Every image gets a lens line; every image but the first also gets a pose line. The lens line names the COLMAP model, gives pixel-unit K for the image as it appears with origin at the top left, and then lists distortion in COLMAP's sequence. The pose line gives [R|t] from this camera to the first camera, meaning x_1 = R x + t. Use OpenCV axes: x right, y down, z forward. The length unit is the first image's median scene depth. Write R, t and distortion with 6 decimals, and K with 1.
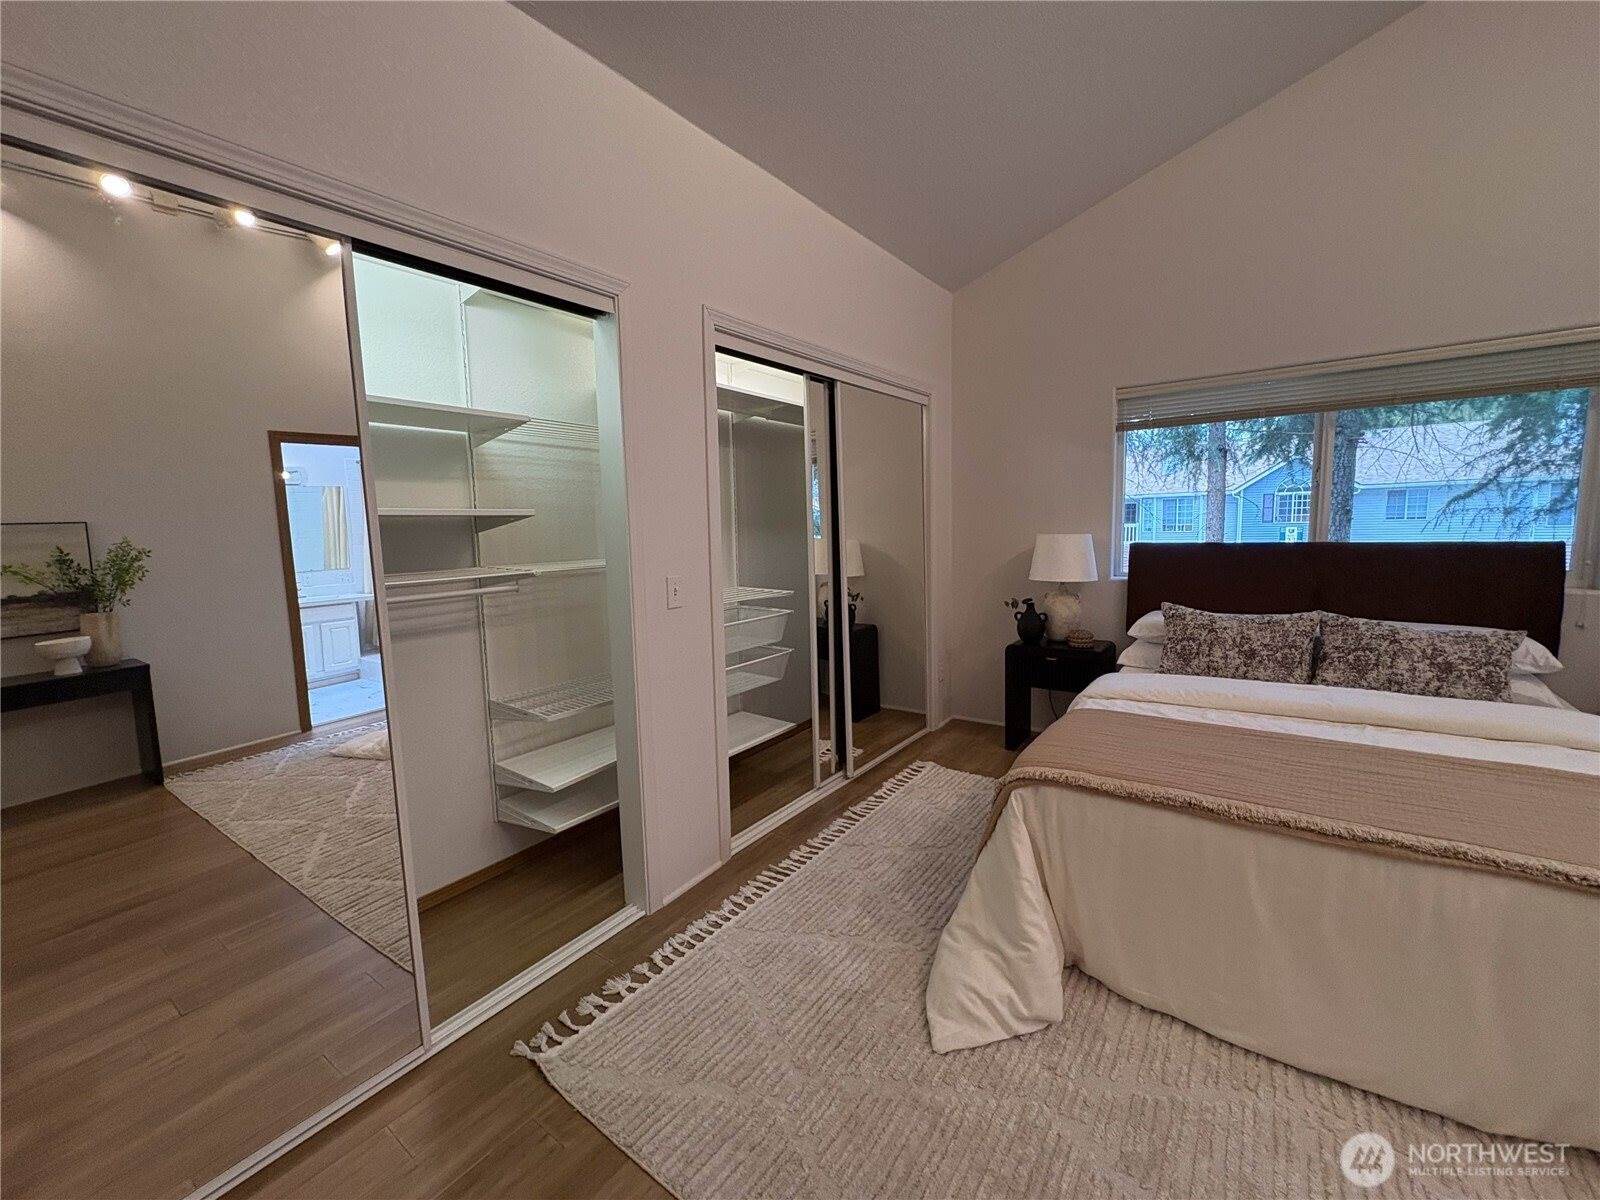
lens RADIAL K [[635.9, 0, 801.4], [0, 635.9, 592.5], [0, 0, 1]] dist [-0.000941, -0.000137]
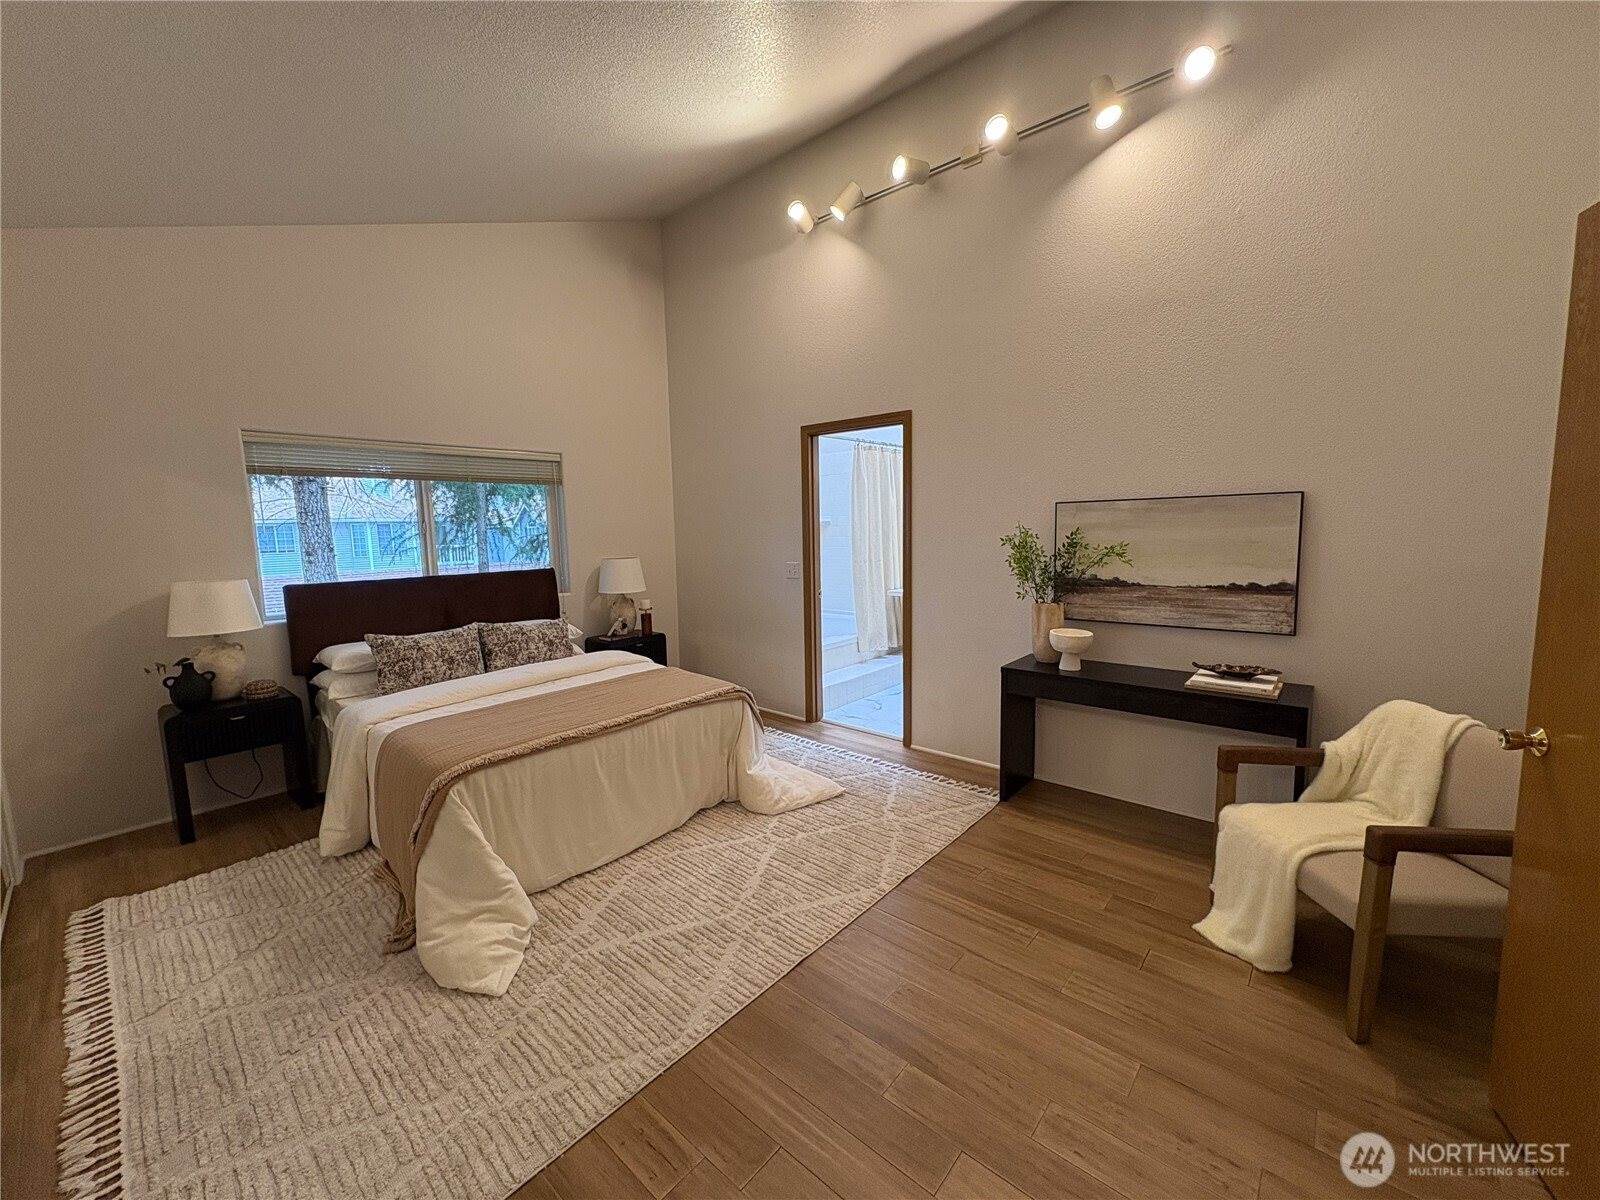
lens RADIAL K [[635.9, 0, 800.7], [0, 635.9, 601.5], [0, 0, 1]] dist [-0.000941, -0.000137]
pose [[0.090374, -0.089340, 0.991893, -0.545604], [0.128075, 0.988741, 0.077386, -0.035352], [-0.987638, 0.120043, 0.100798, 0.126161]]
